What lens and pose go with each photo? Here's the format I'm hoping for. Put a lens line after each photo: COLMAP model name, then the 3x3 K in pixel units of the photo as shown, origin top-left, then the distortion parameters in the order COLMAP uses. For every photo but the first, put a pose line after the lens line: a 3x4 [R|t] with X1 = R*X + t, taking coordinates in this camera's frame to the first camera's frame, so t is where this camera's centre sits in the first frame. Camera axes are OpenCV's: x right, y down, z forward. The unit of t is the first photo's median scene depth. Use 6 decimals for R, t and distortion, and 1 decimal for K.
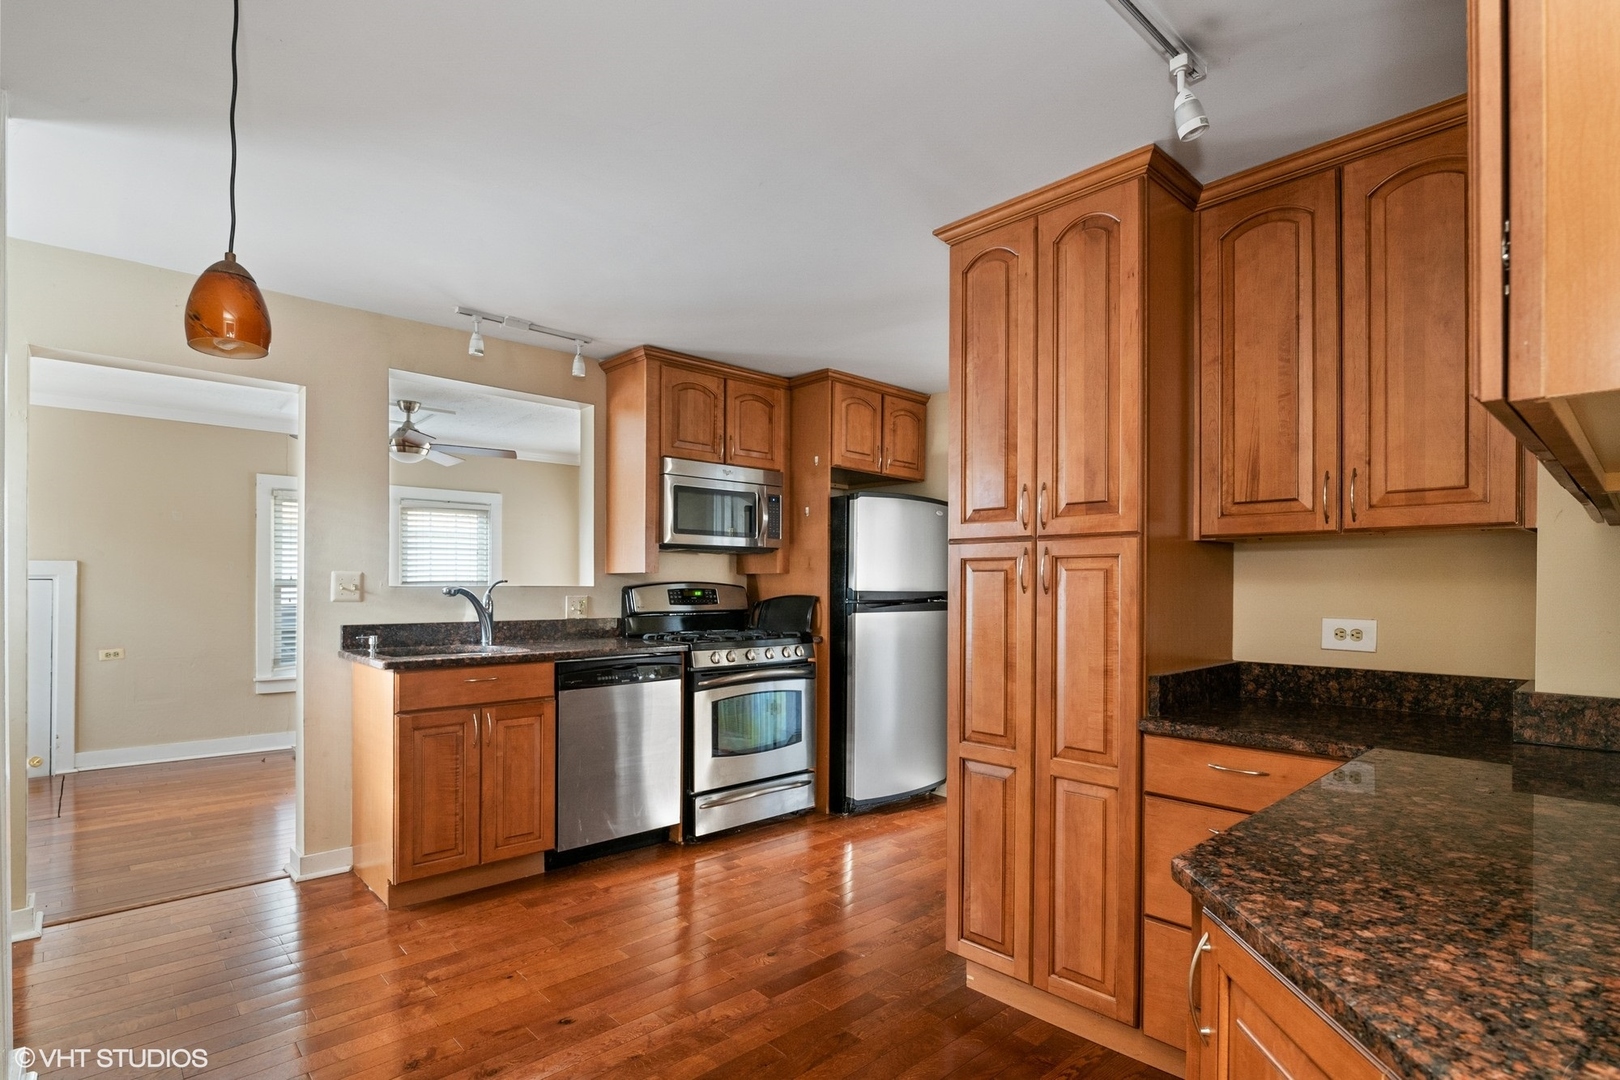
lens RADIAL K [[797.3, 0, 784.9], [0, 797.3, 584.0], [0, 0, 1]] dist [-0.004772, -0.000360]
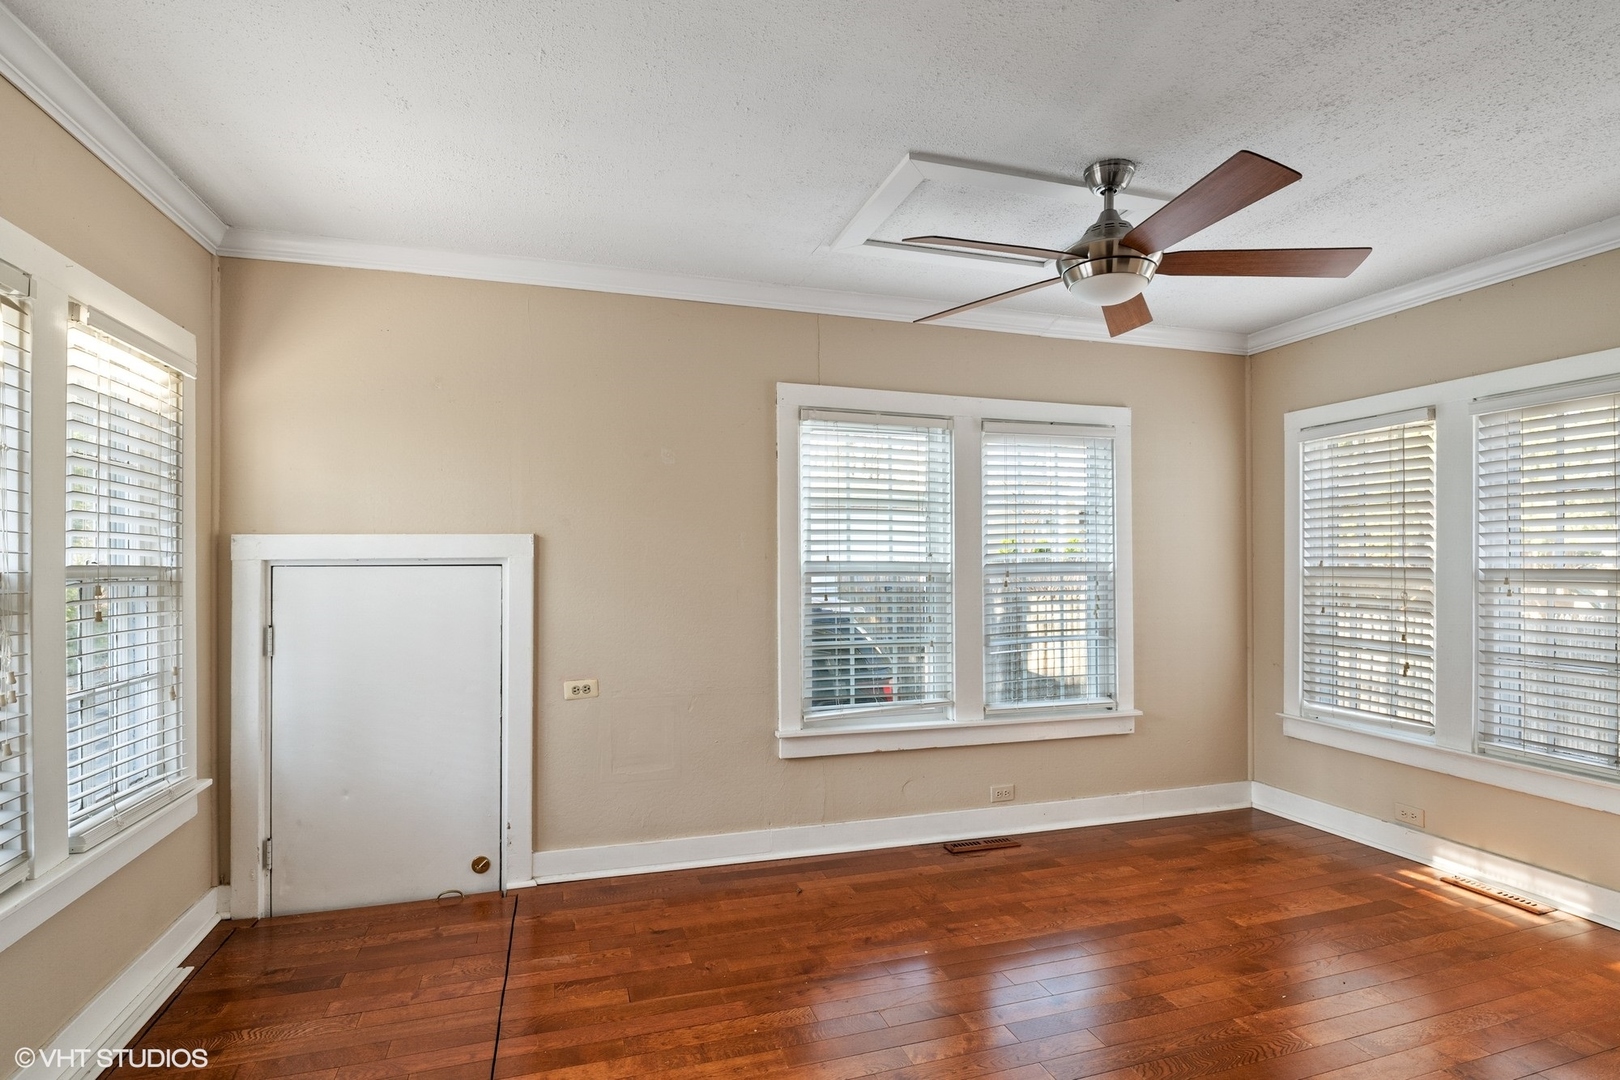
lens RADIAL K [[797.3, 0, 808.8], [0, 797.3, 549.6], [0, 0, 1]] dist [-0.004772, -0.000360]
pose [[0.911869, -0.007565, -0.410412, -0.442795], [0.005264, 0.999963, -0.006735, -0.012144], [0.410448, 0.003981, 0.911875, 0.521571]]
